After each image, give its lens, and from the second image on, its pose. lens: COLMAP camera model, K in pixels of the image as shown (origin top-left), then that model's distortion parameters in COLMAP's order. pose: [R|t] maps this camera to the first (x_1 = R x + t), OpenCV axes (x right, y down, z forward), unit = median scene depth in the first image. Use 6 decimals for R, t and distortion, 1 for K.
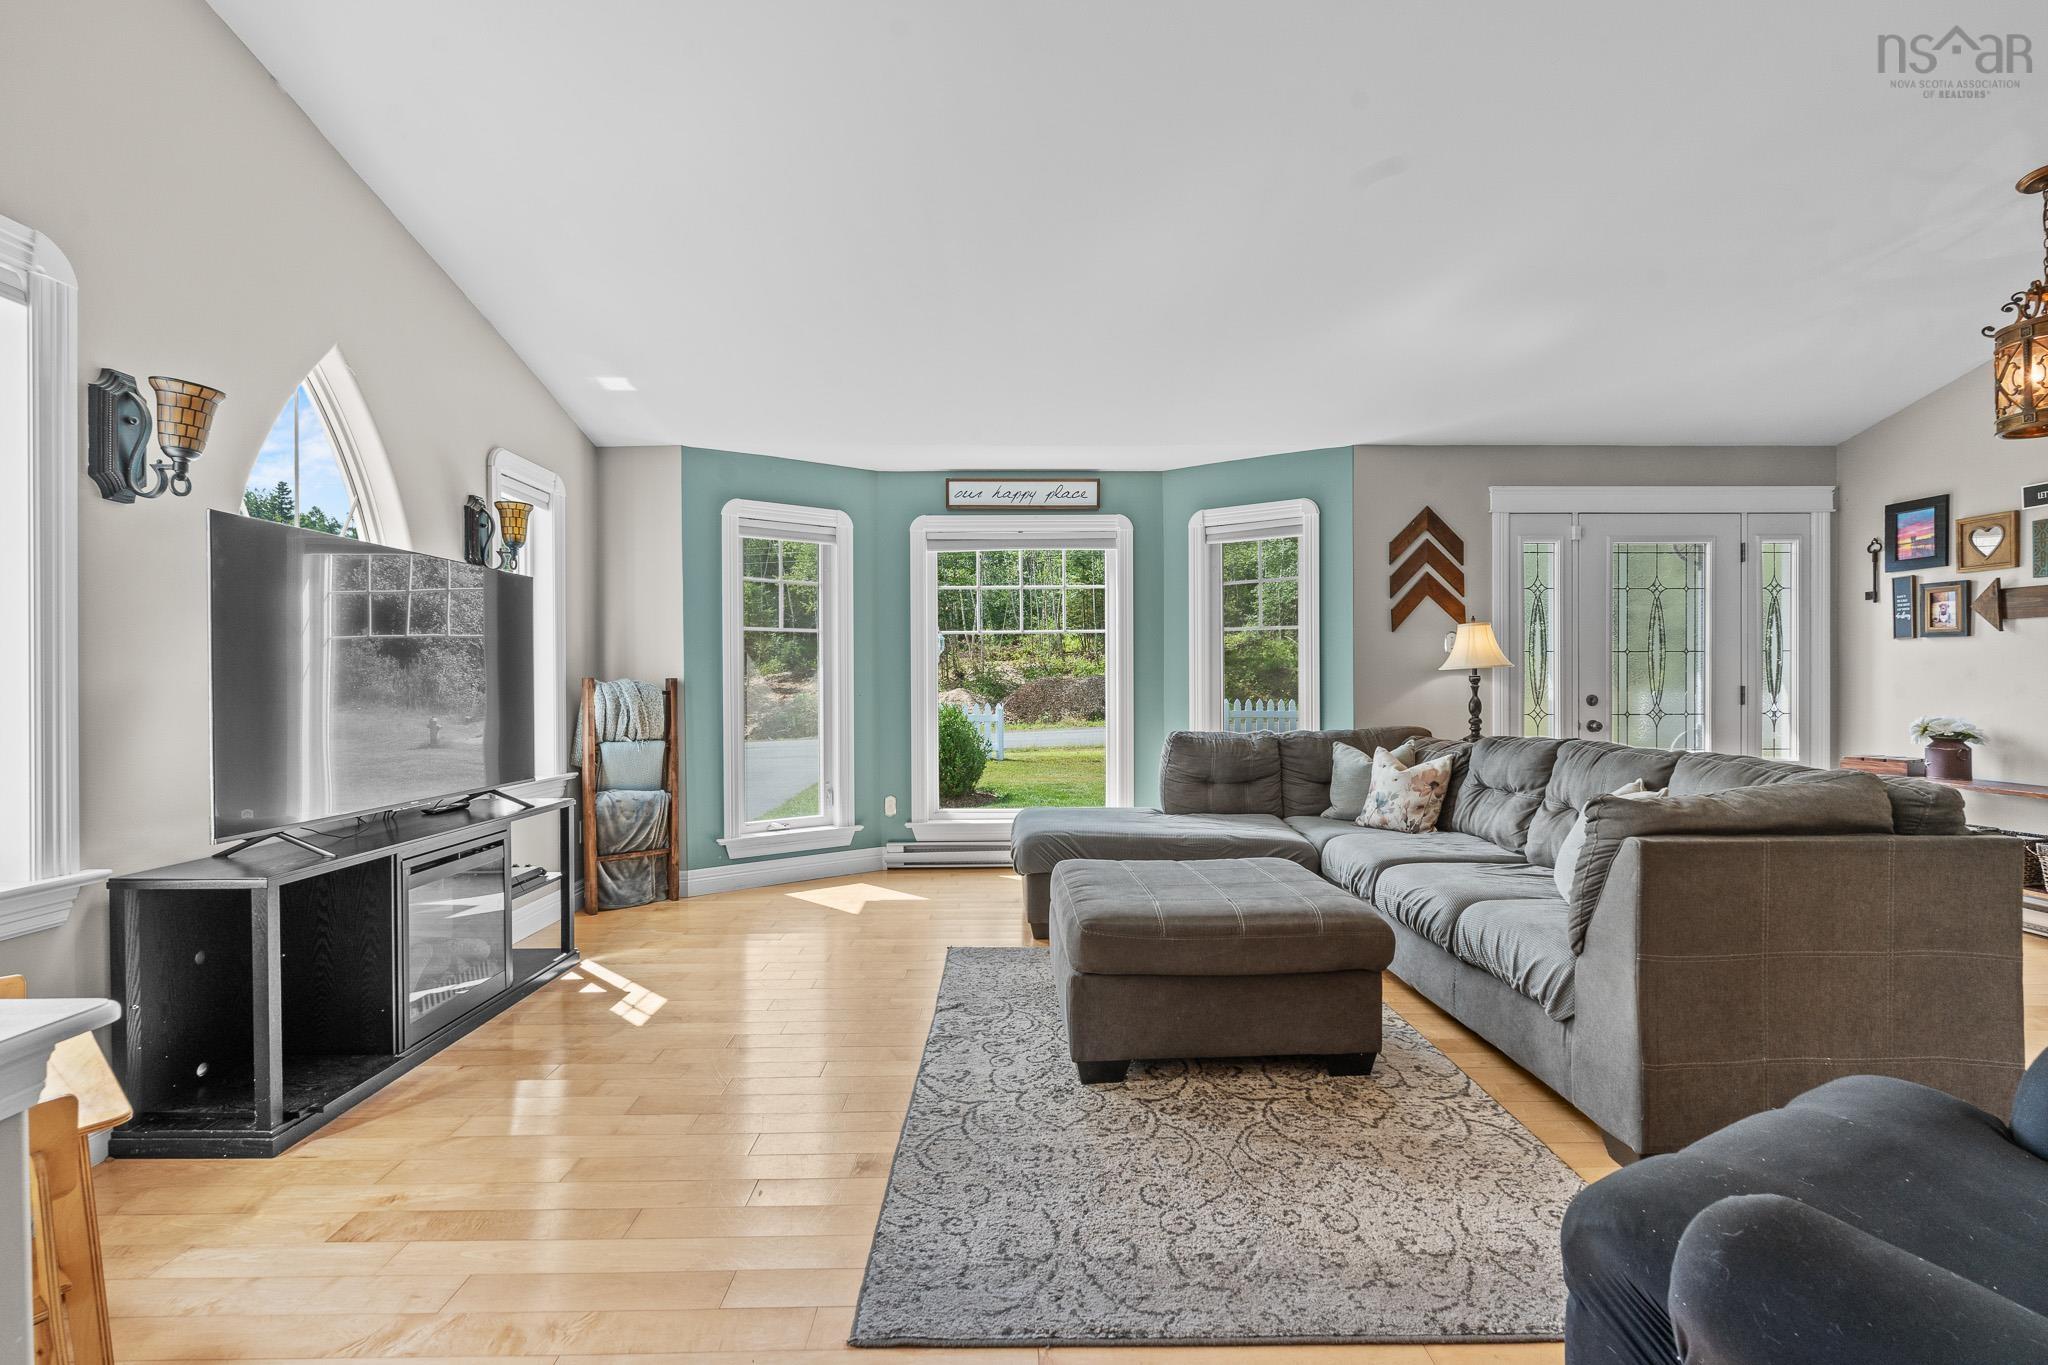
lens RADIAL K [[905.5, 0, 1022.3], [0, 905.5, 688.2], [0, 0, 1]] dist [-0.004203, -0.000071]
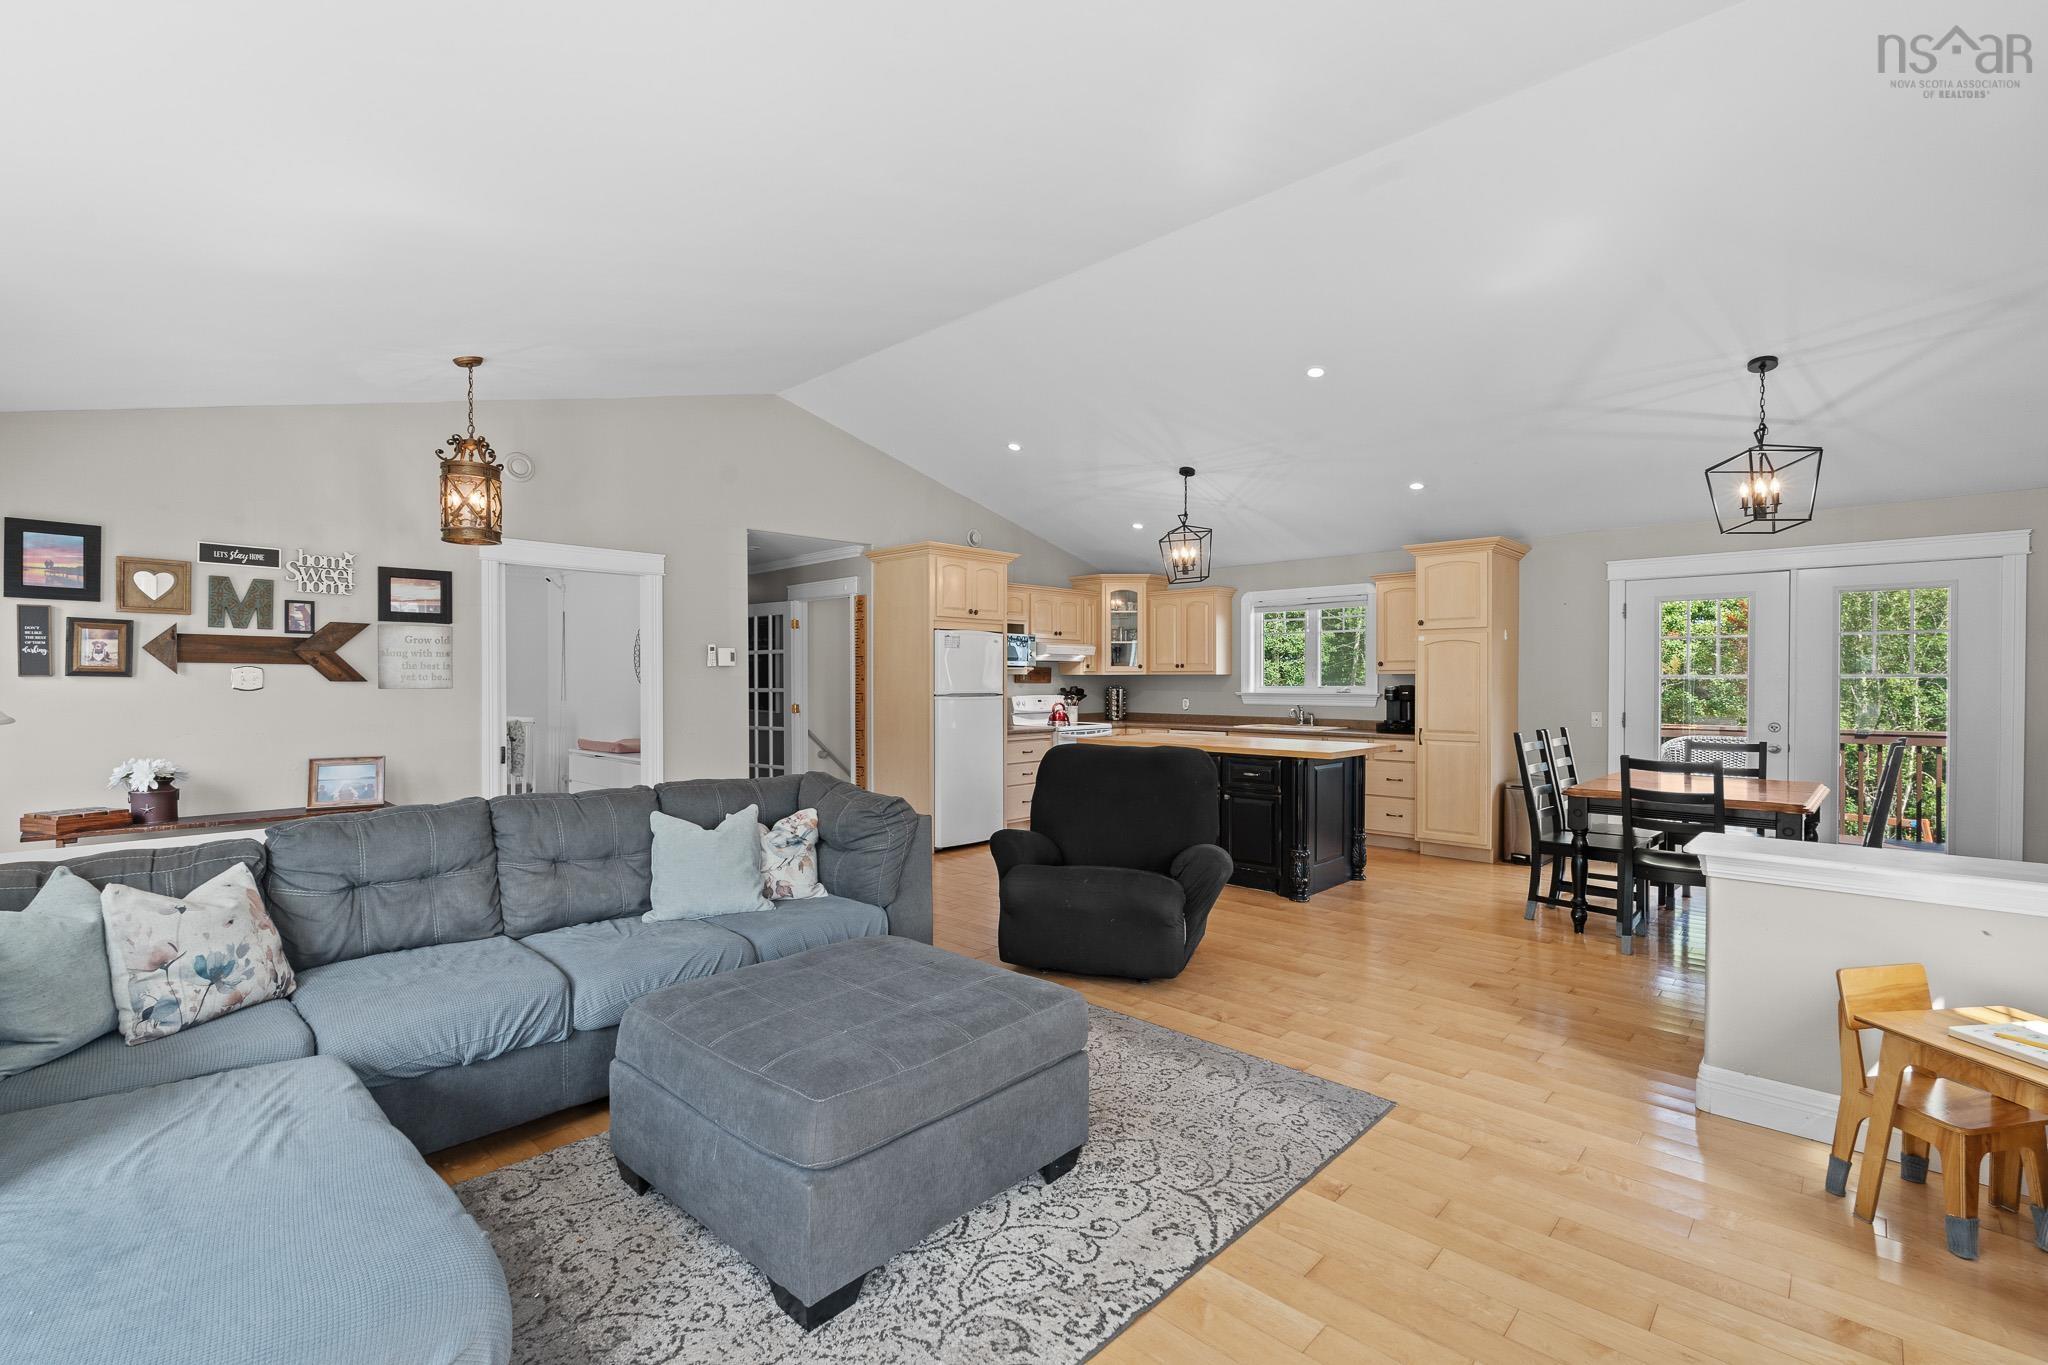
lens RADIAL K [[905.5, 0, 1020.5], [0, 905.5, 684.4], [0, 0, 1]] dist [-0.004203, -0.000071]
pose [[-0.711435, 0.000903, 0.702751, -0.308035], [0.008369, 0.999939, 0.007188, -0.044413], [-0.702702, 0.010995, -0.711399, 0.931118]]
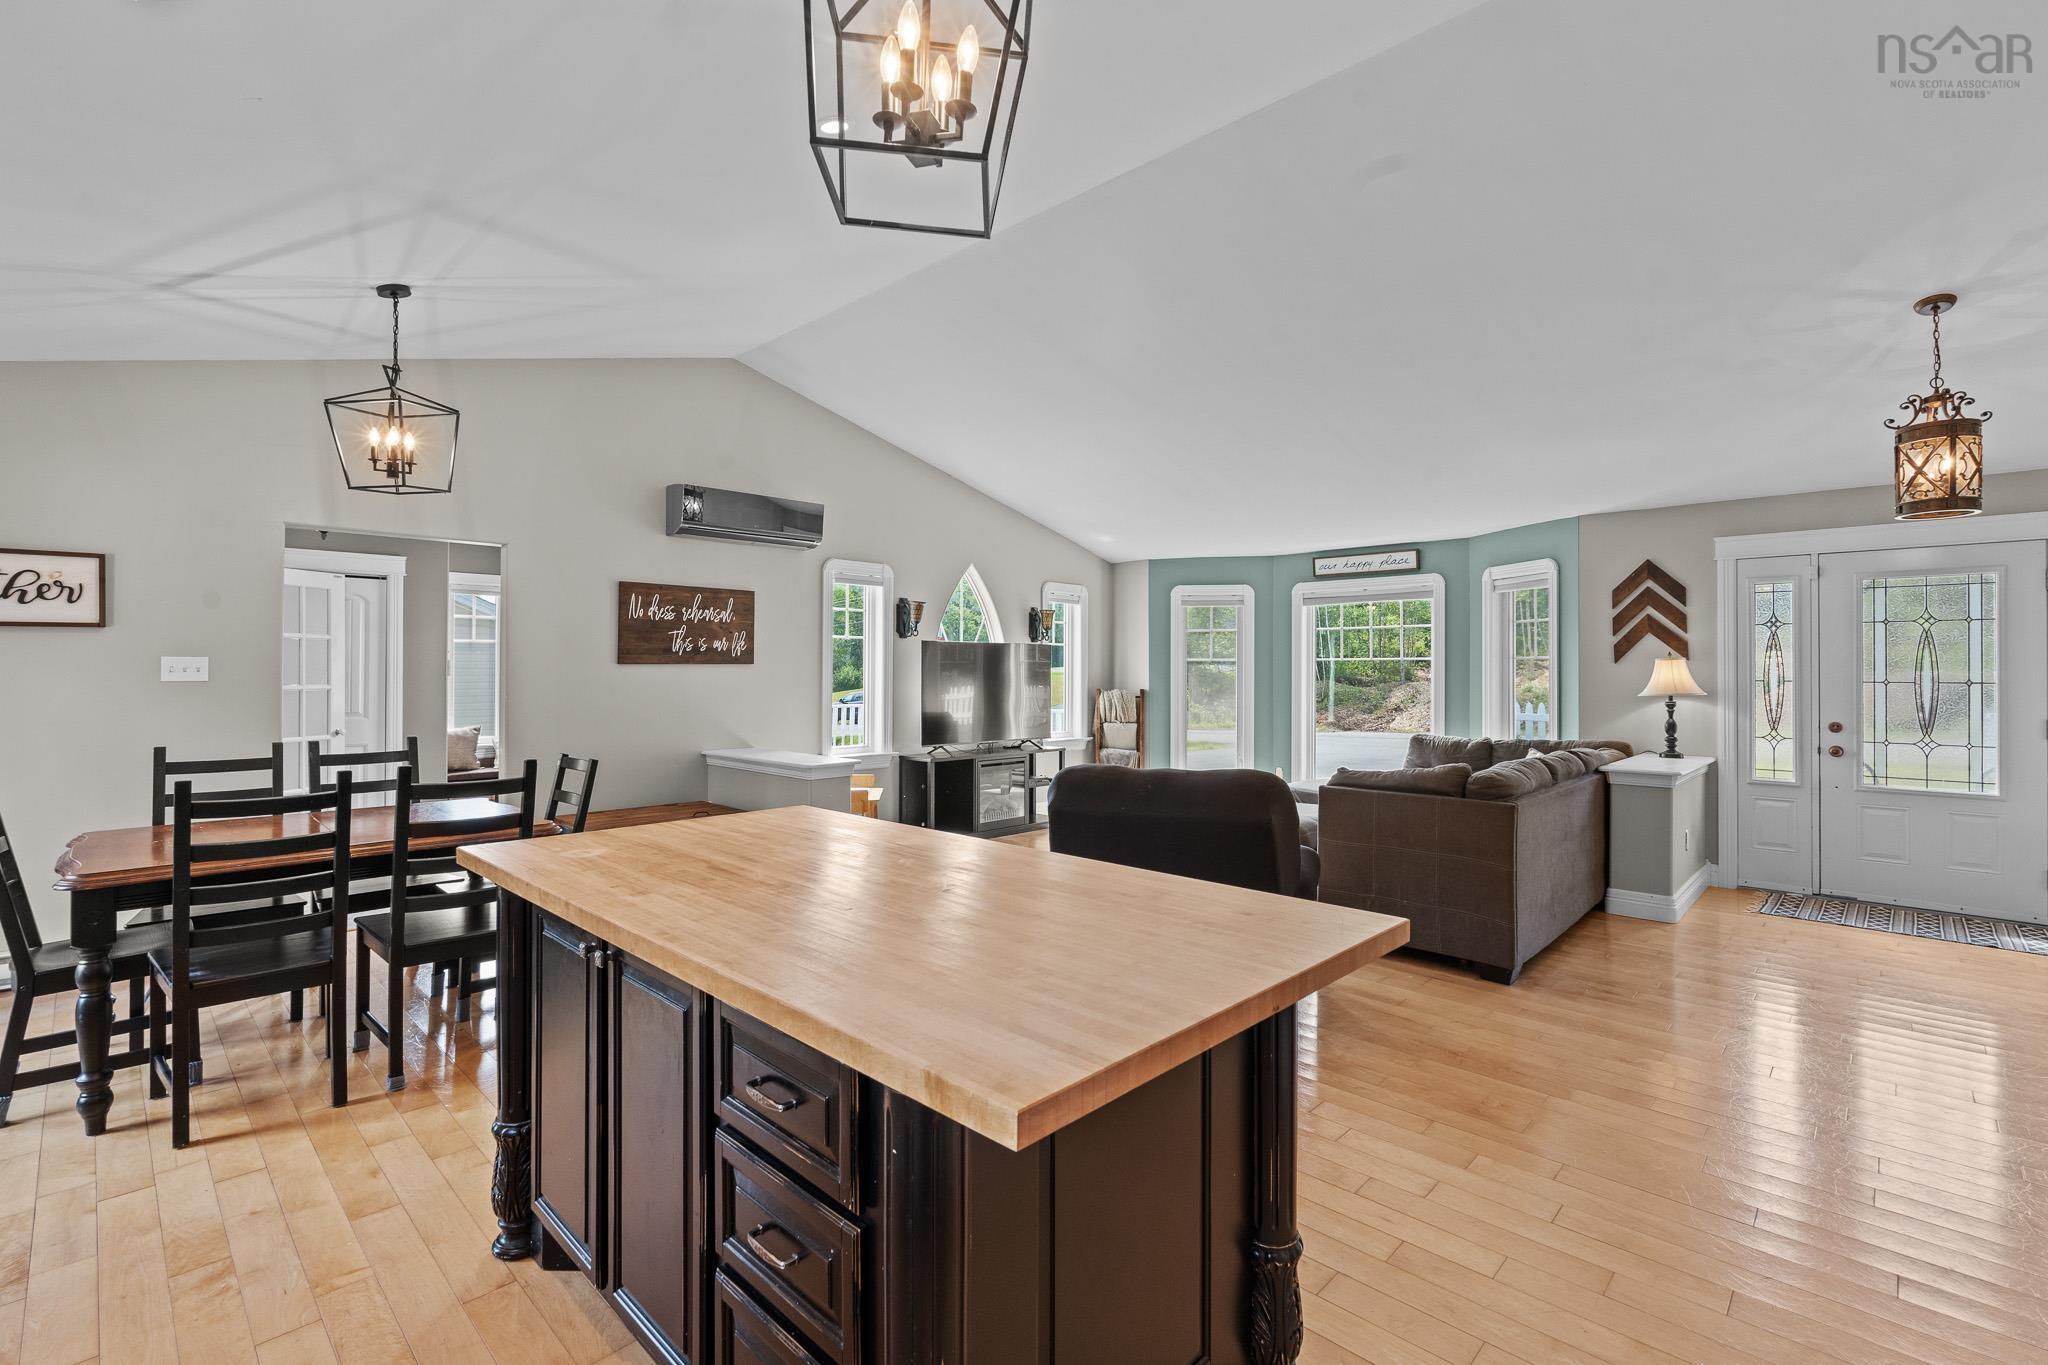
lens RADIAL K [[905.5, 0, 1025.8], [0, 905.5, 664.9], [0, 0, 1]] dist [-0.004203, -0.000071]
pose [[0.706276, 0.001989, -0.707934, 0.750191], [-0.011445, 0.999897, -0.008609, -0.042337], [0.707844, 0.014182, 0.706226, -0.456736]]
